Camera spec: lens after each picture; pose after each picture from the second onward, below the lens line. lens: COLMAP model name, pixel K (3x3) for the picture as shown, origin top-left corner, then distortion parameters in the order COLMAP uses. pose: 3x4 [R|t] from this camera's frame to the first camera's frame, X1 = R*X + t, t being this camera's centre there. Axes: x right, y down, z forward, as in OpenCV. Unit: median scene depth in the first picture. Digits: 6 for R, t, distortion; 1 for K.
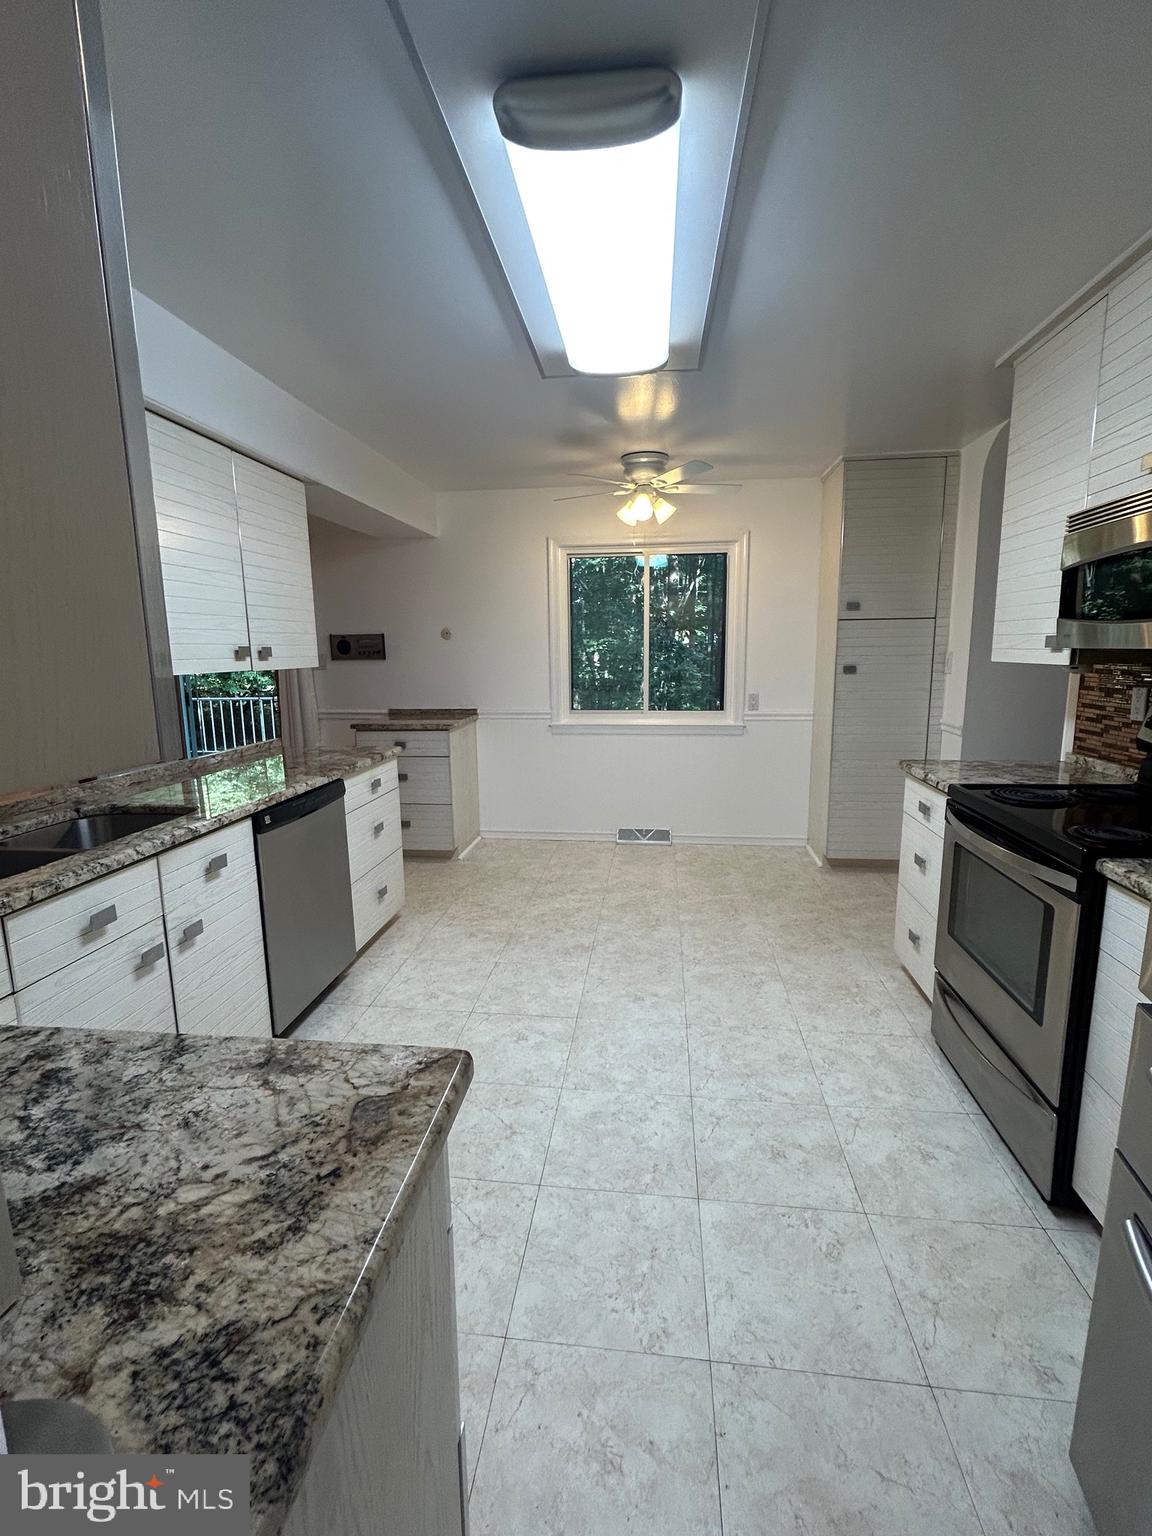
lens RADIAL K [[686.0, 0, 581.3], [0, 686.0, 766.1], [0, 0, 1]] dist [-0.003004, -0.000116]
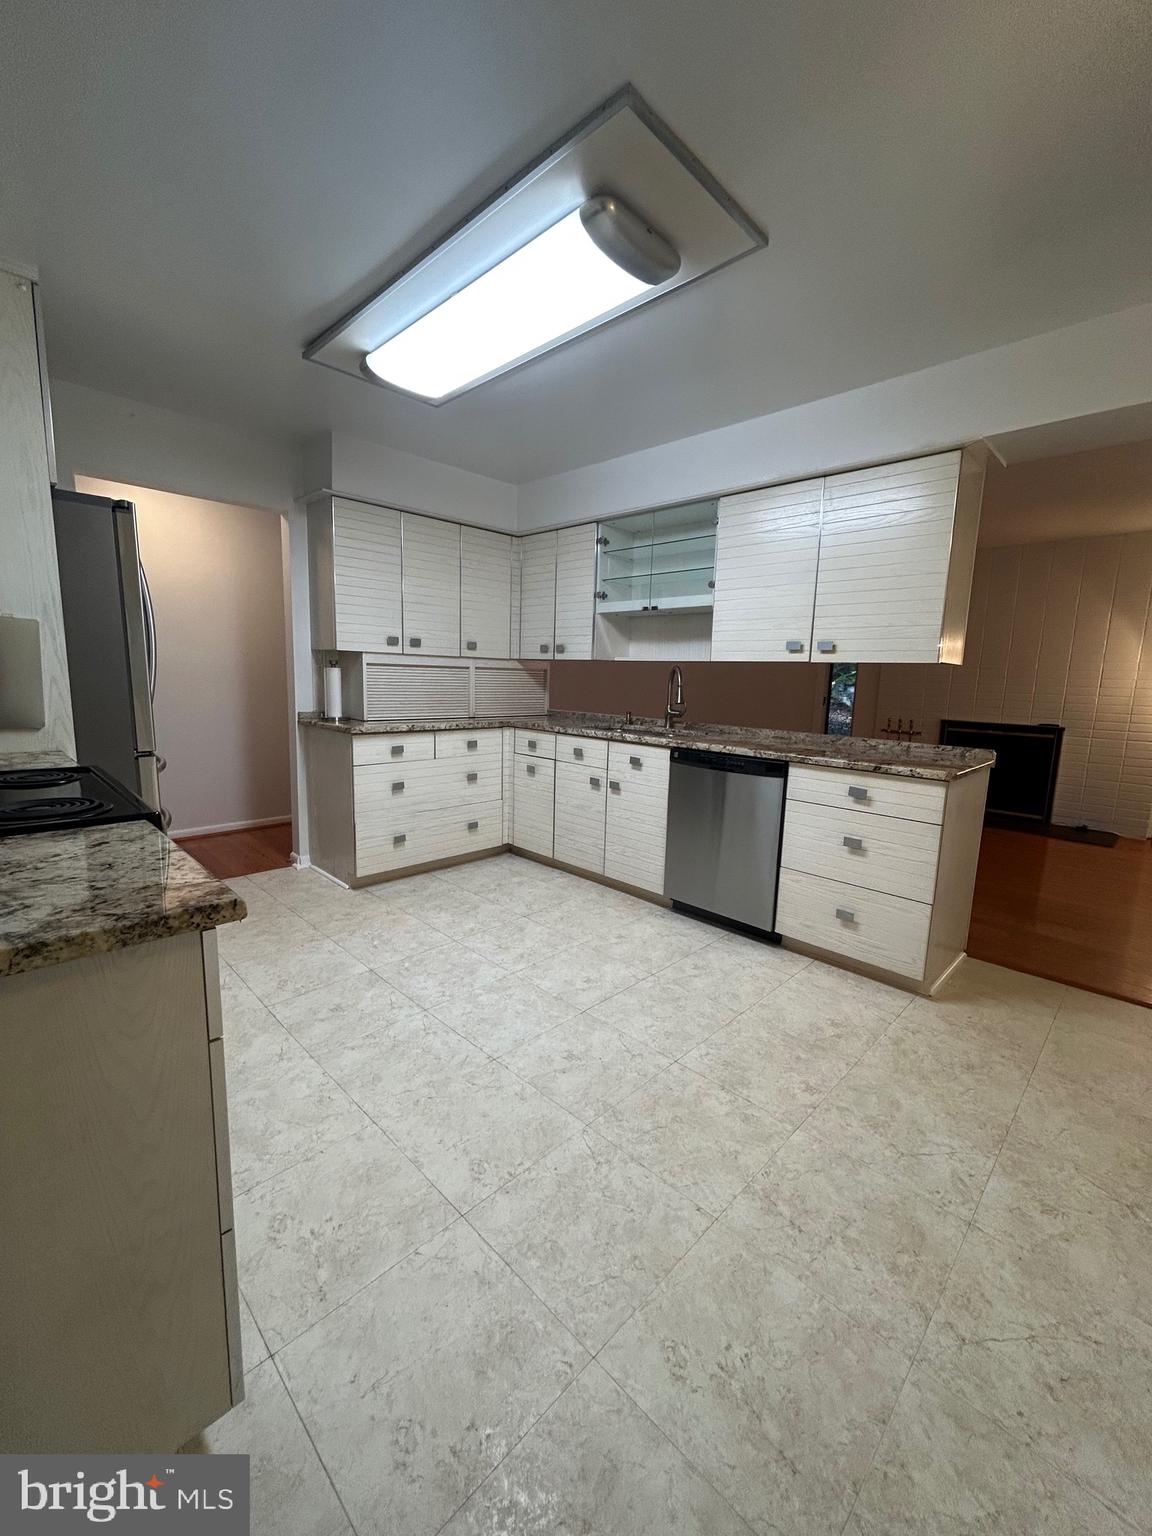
lens RADIAL K [[620.5, 0, 582.7], [0, 620.5, 765.5], [0, 0, 1]] dist [0.004552, 0.000216]
pose [[-0.612700, 0.114284, -0.782009, 0.612248], [-0.154689, 0.953009, 0.260472, -0.184663], [0.775029, 0.280559, -0.566230, 1.331914]]
